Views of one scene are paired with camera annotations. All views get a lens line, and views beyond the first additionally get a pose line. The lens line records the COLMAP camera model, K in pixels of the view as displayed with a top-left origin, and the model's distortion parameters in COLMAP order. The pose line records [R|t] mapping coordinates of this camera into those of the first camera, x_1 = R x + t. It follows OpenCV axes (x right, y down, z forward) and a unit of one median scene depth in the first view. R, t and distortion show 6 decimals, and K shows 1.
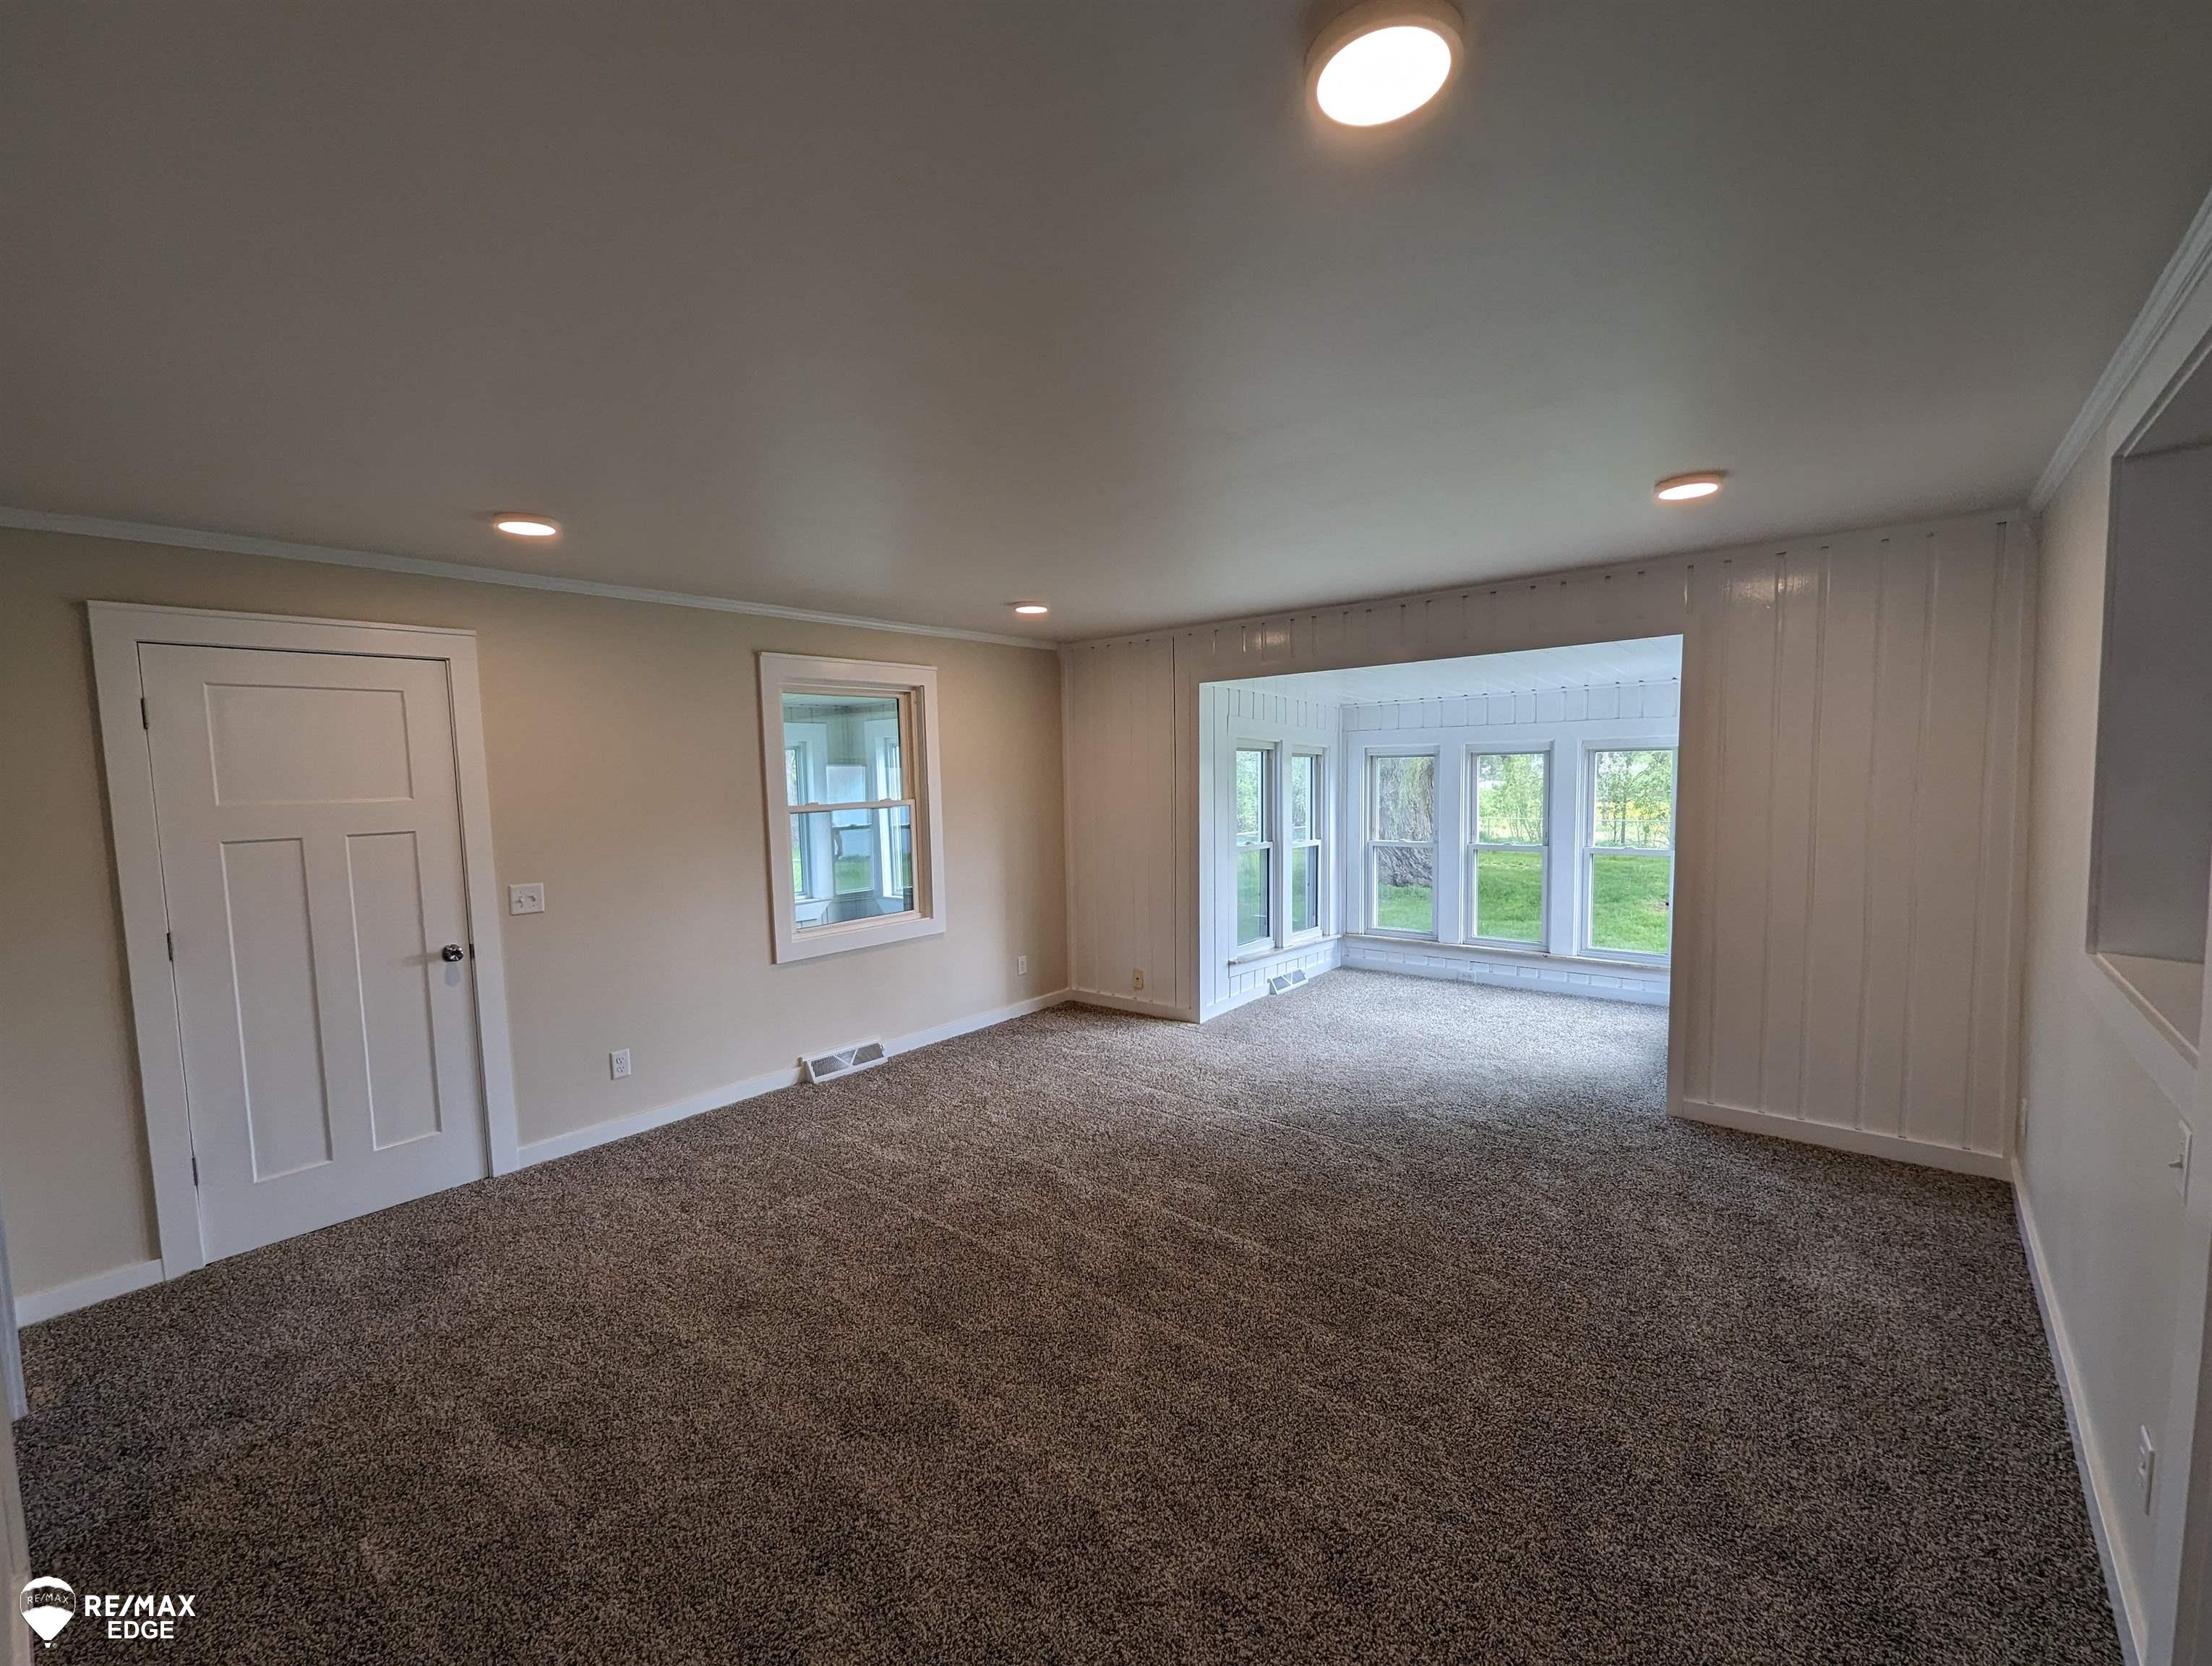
lens RADIAL K [[918.0, 0, 1097.9], [0, 918.0, 840.0], [0, 0, 1]] dist [-0.001367, 0.000047]
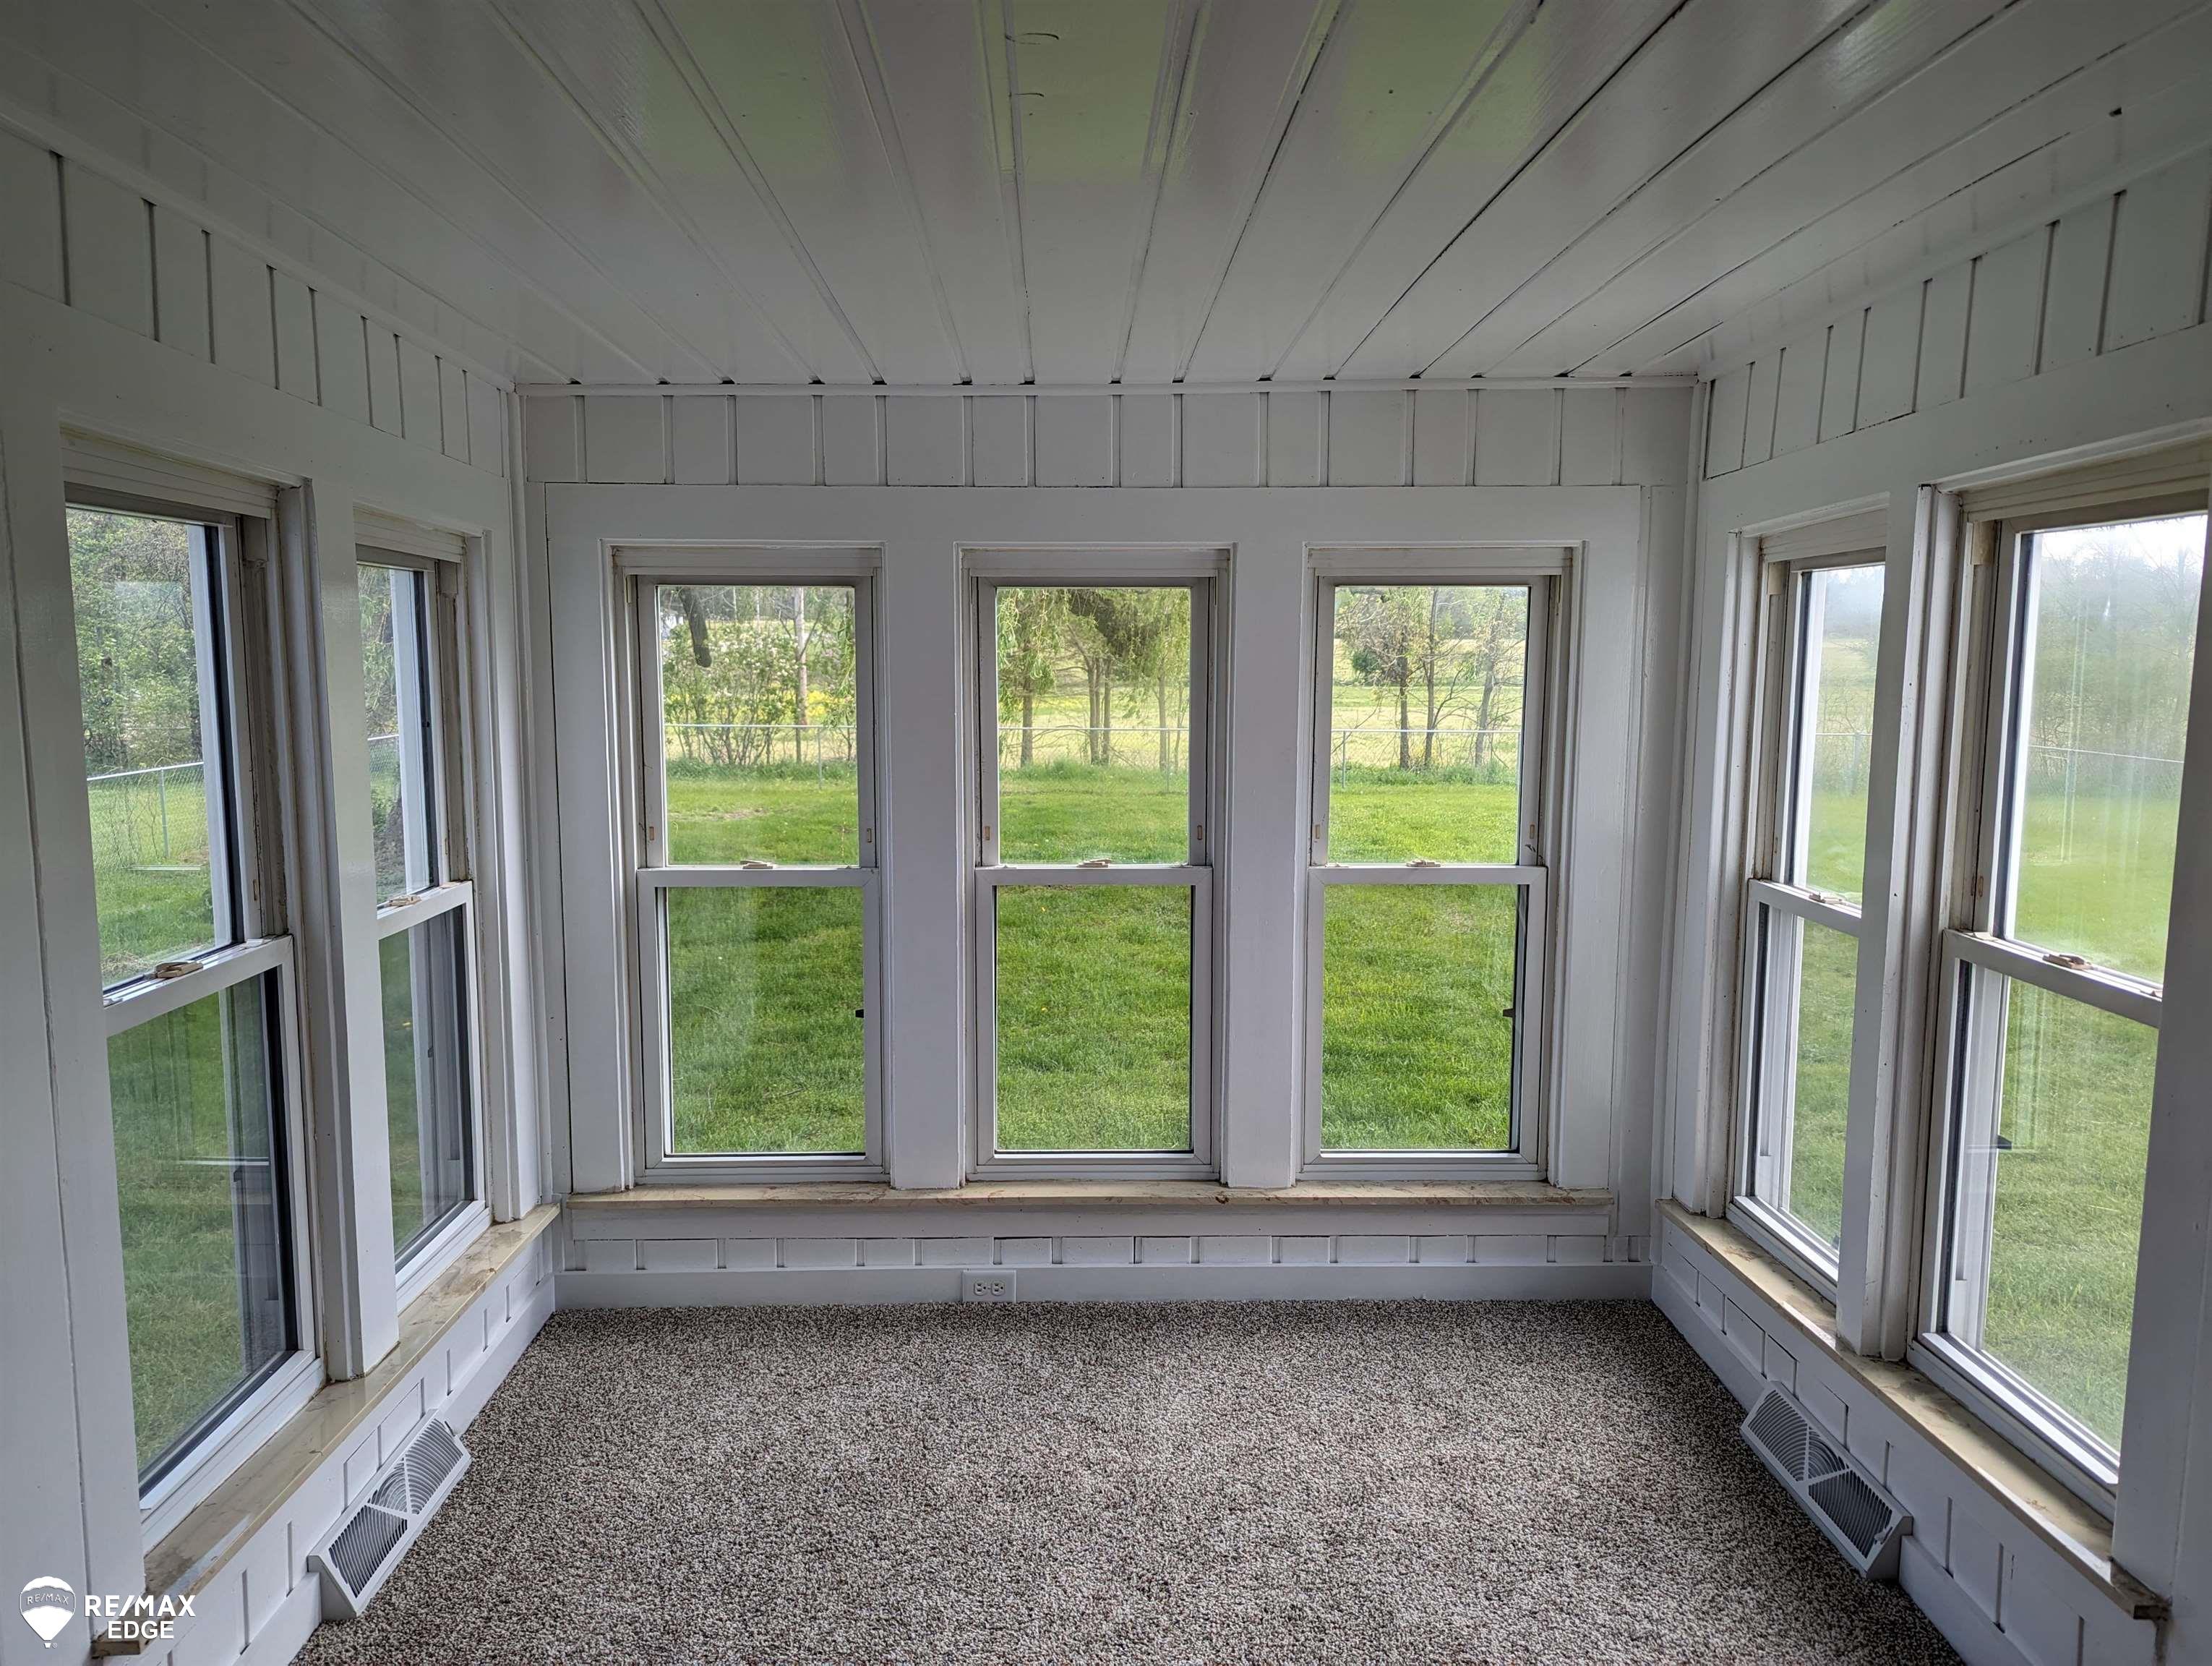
lens RADIAL K [[1554.8, 0, 1097.9], [0, 1554.8, 831.9], [0, 0, 1]] dist [0.052389, -0.041183]
pose [[0.752706, -0.065828, 0.655058, 0.087530], [0.033414, 0.997526, 0.061848, -0.040145], [-0.657509, -0.024665, 0.753043, 0.568908]]
